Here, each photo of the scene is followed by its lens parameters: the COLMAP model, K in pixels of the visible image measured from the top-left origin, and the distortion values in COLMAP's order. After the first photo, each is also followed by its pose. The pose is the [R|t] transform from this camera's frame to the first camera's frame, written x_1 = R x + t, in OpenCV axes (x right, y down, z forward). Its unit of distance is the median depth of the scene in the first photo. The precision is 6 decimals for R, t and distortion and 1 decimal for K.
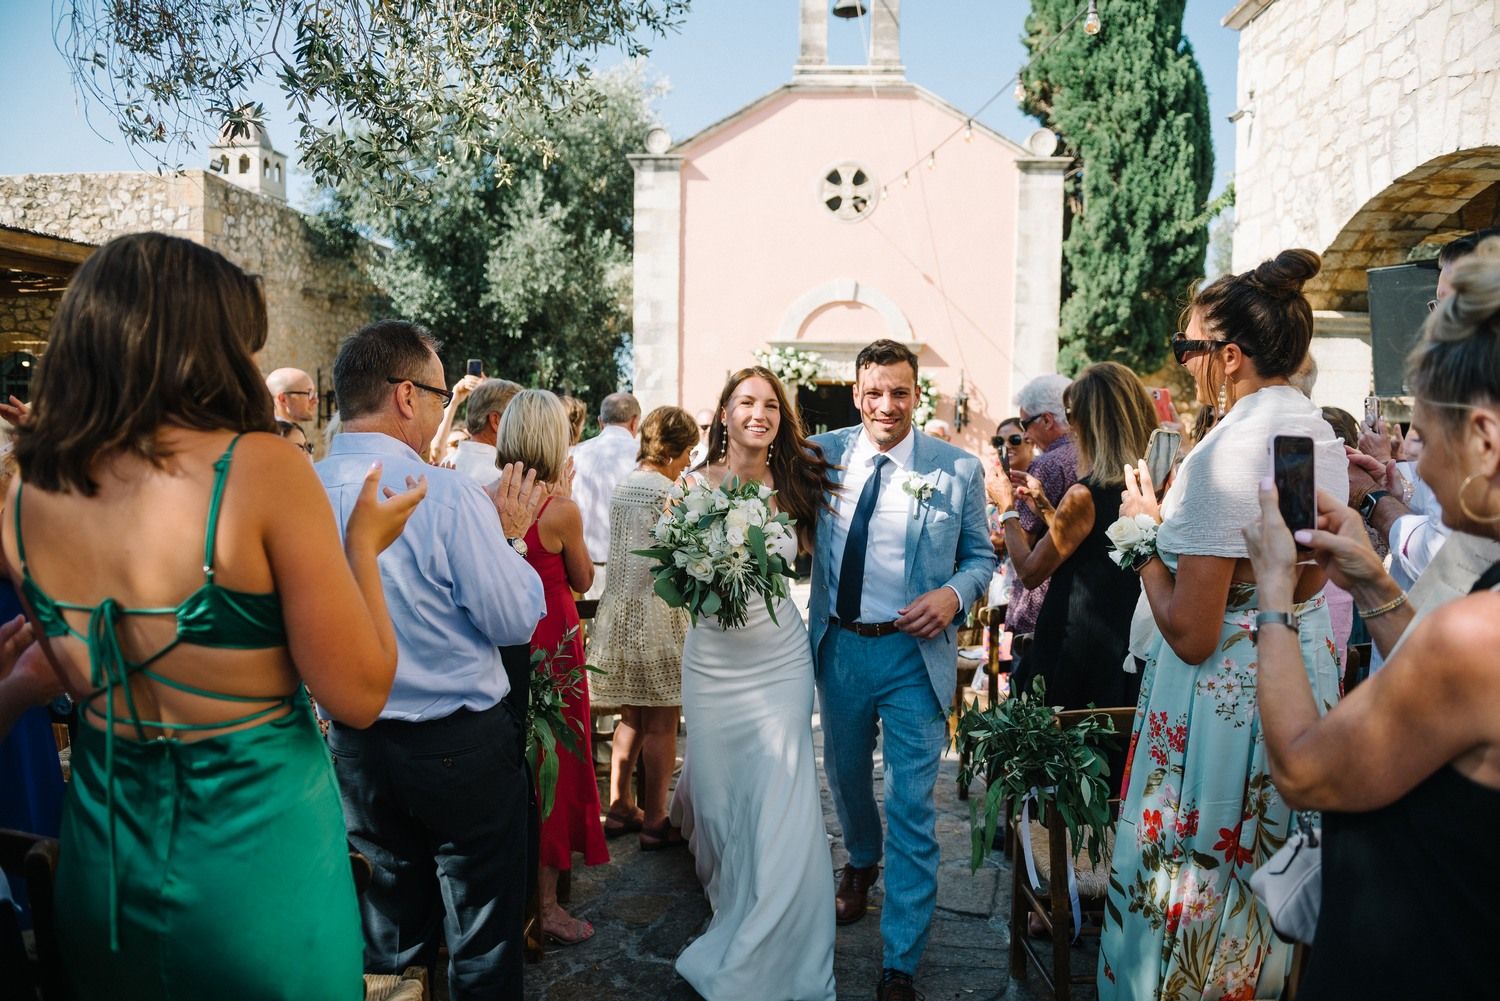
lens RADIAL K [[1103.2, 0, 750.0], [0, 1103.2, 500.5], [0, 0, 1]] dist [-0.008683, -0.004375]
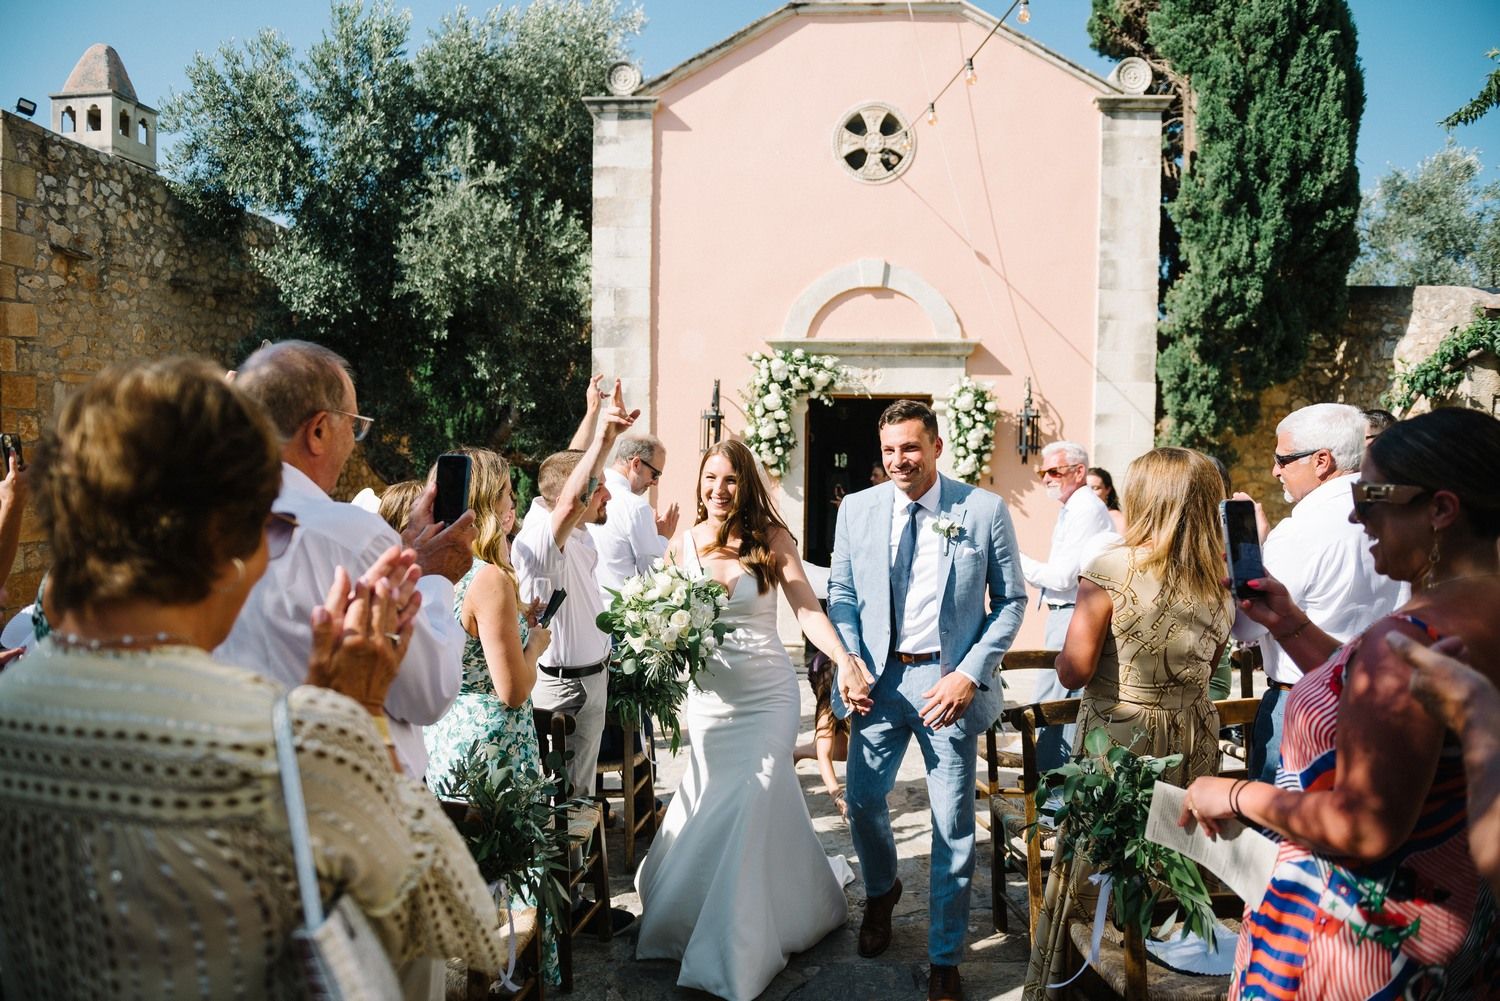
lens RADIAL K [[1103.2, 0, 750.0], [0, 1103.2, 500.5], [0, 0, 1]] dist [-0.008683, -0.004375]
pose [[0.999827, -0.001749, -0.018528, 0.017231], [0.001200, 0.999562, -0.029571, -0.013690], [0.018572, 0.029544, 0.999391, 0.253186]]
